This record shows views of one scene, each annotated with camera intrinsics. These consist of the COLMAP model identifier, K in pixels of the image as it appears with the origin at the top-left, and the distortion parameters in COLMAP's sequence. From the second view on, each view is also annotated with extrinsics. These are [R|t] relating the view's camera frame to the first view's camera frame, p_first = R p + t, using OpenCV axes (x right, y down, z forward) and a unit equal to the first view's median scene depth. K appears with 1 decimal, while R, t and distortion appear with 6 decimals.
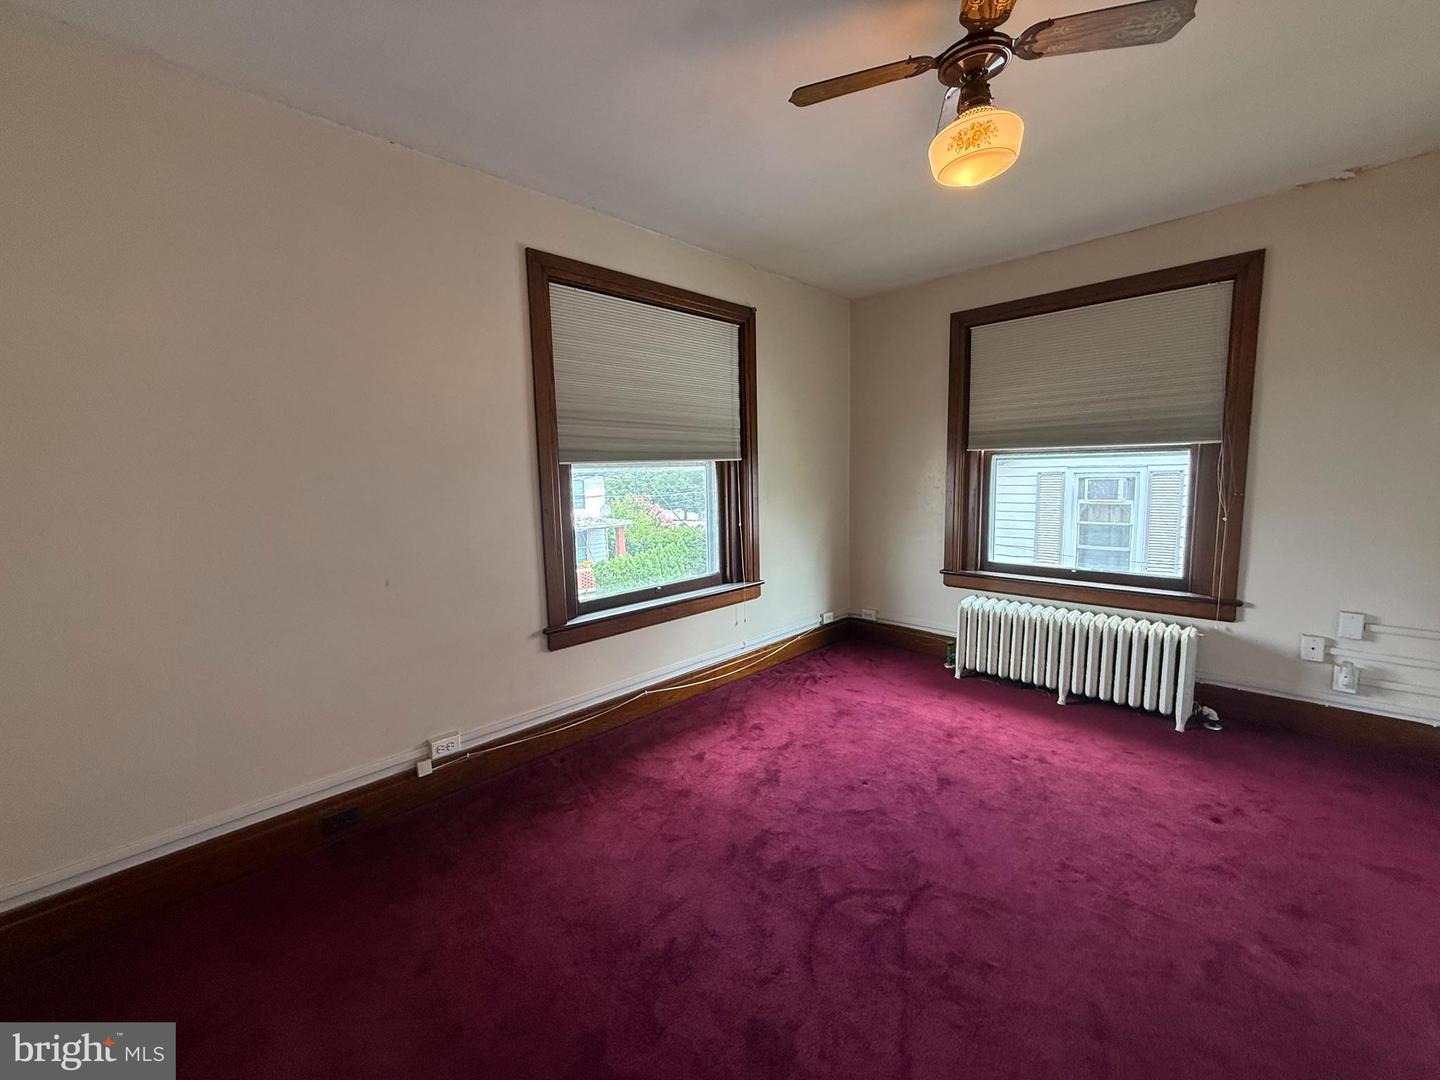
lens RADIAL K [[576.0, 0, 717.9], [0, 576.0, 537.4], [0, 0, 1]] dist [0.000626, 0.000380]
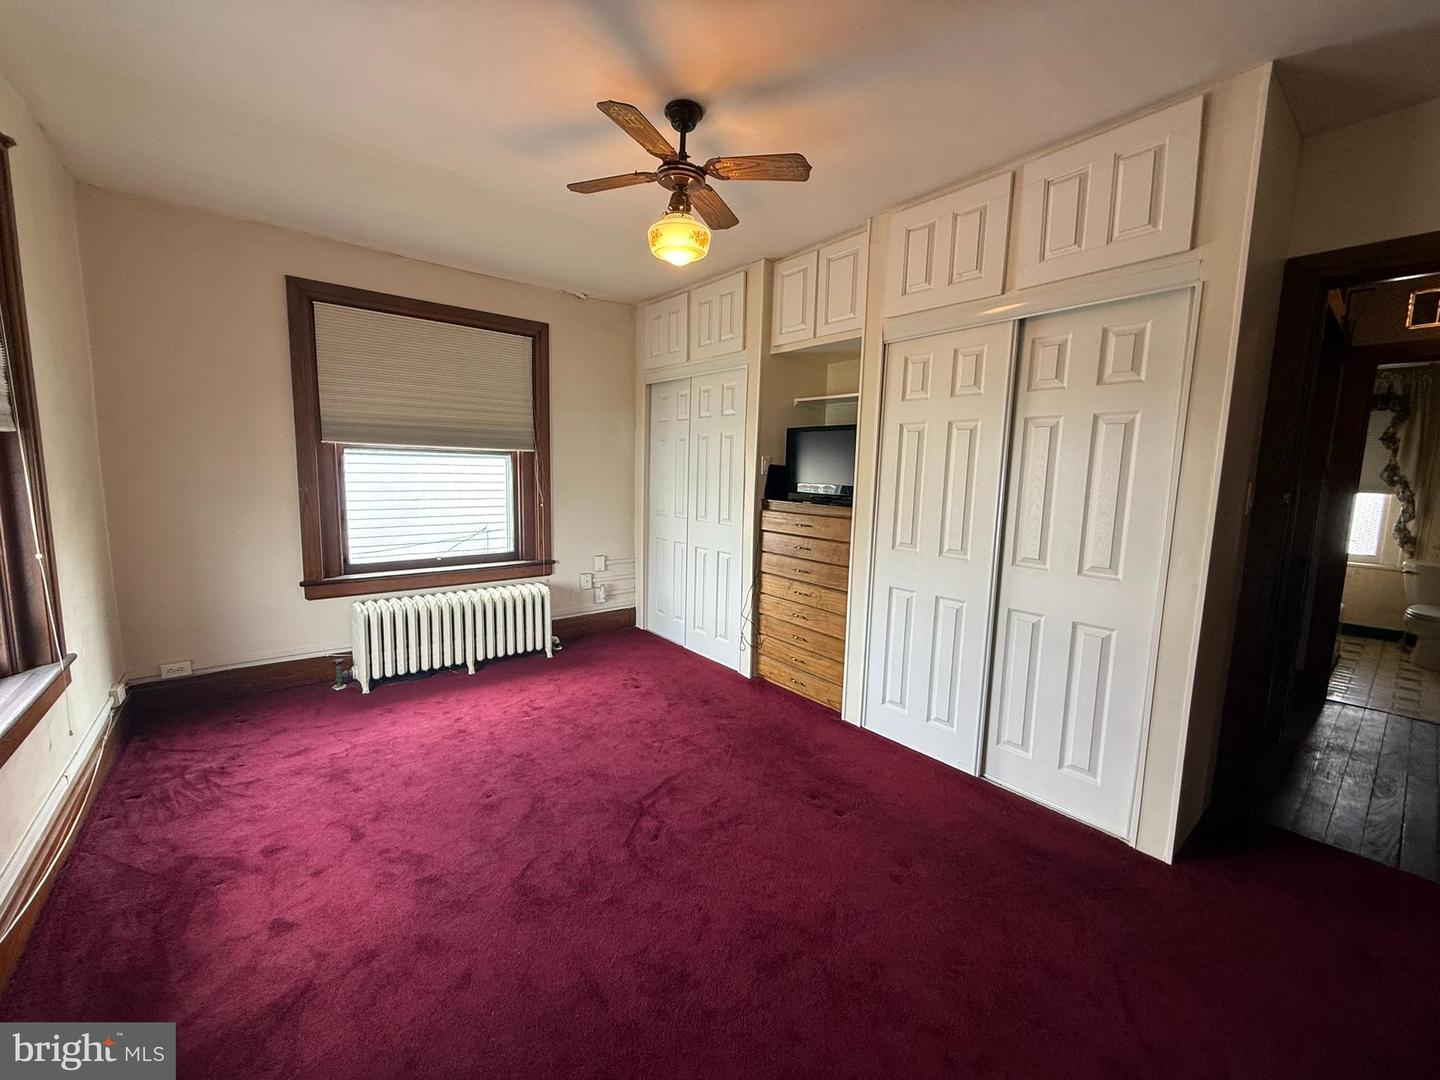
lens RADIAL K [[576.0, 0, 717.9], [0, 576.0, 537.4], [0, 0, 1]] dist [0.000626, 0.000380]
pose [[0.108190, -0.094907, 0.989590, -0.465304], [0.089105, 0.992352, 0.085430, -0.033128], [-0.990129, 0.078935, 0.115819, 0.375946]]
